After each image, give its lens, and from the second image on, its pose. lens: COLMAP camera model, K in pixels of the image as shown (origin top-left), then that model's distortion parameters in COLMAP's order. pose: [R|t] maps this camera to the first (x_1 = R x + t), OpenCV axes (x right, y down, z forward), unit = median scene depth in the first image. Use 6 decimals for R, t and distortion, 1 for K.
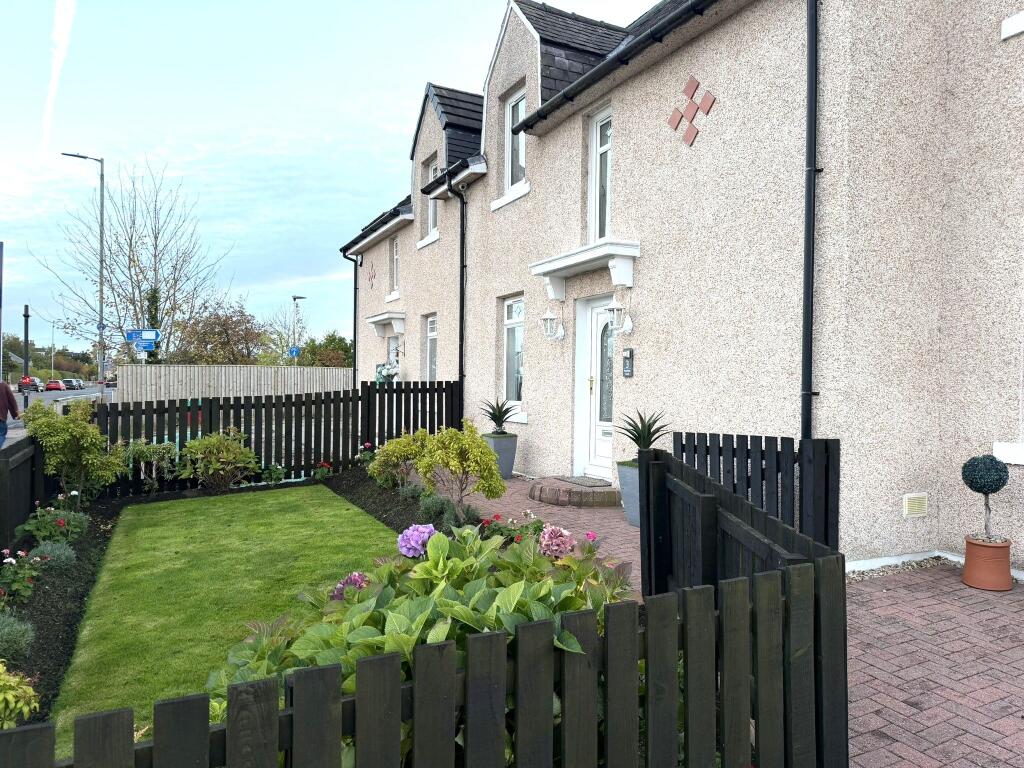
lens RADIAL K [[711.8, 0, 522.6], [0, 711.8, 389.8], [0, 0, 1]] dist [0.099568, -0.002258]
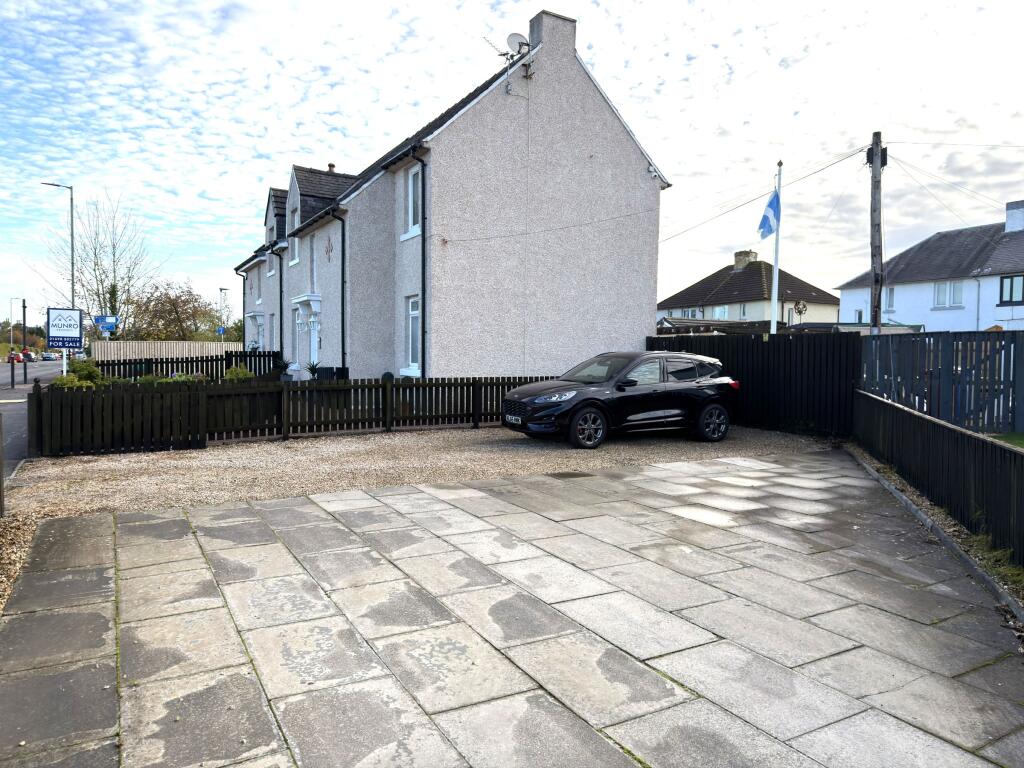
lens RADIAL K [[711.8, 0, 503.6], [0, 711.8, 380.9], [0, 0, 1]] dist [0.099568, -0.002258]
pose [[0.999633, -0.005664, 0.026494, 0.348845], [0.004963, 0.999638, 0.026454, 0.016001], [-0.026634, -0.026313, 0.999299, -0.730154]]
